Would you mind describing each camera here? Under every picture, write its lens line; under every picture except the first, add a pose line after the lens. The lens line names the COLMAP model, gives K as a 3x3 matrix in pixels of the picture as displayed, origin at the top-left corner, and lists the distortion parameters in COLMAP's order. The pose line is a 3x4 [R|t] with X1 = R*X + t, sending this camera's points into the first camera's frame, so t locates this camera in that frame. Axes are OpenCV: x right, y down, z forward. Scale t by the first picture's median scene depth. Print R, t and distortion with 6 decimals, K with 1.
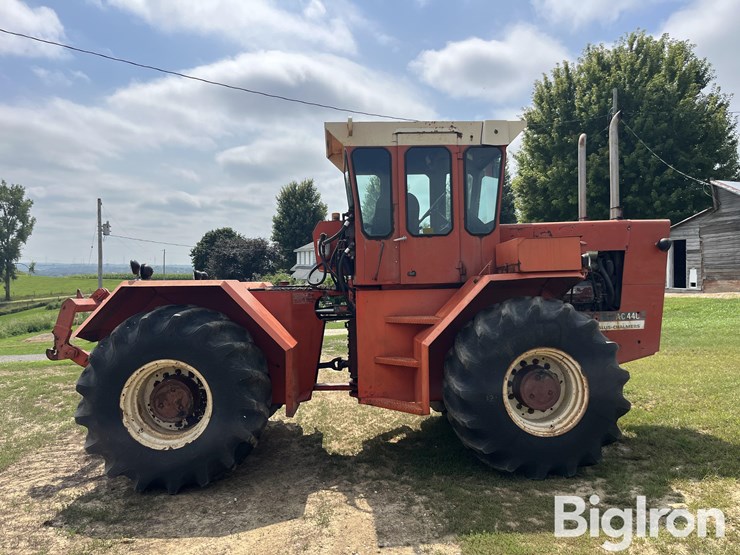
lens RADIAL K [[563.5, 0, 372.4], [0, 563.5, 281.6], [0, 0, 1]] dist [0.063792, -0.097546]
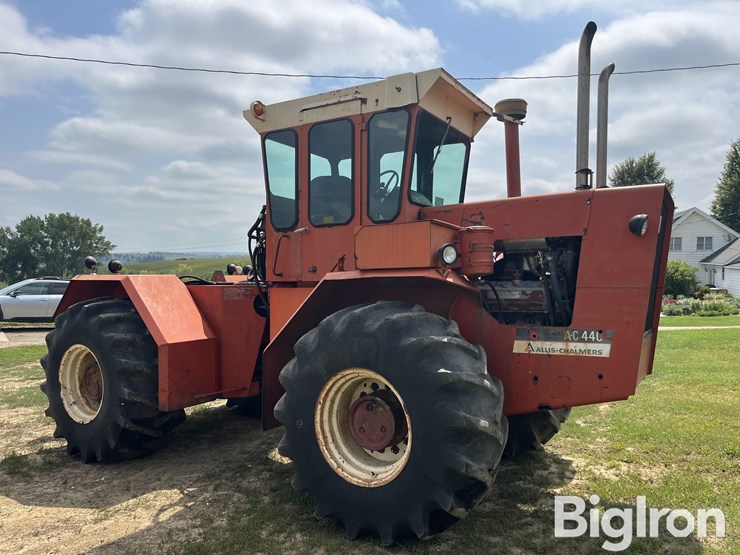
lens RADIAL K [[563.5, 0, 371.1], [0, 563.5, 278.1], [0, 0, 1]] dist [0.063792, -0.097546]
pose [[0.817853, 0.014343, -0.575249, 0.642151], [-0.004758, 0.999824, 0.018164, -0.016974], [0.575408, -0.012119, 0.817777, 0.332274]]
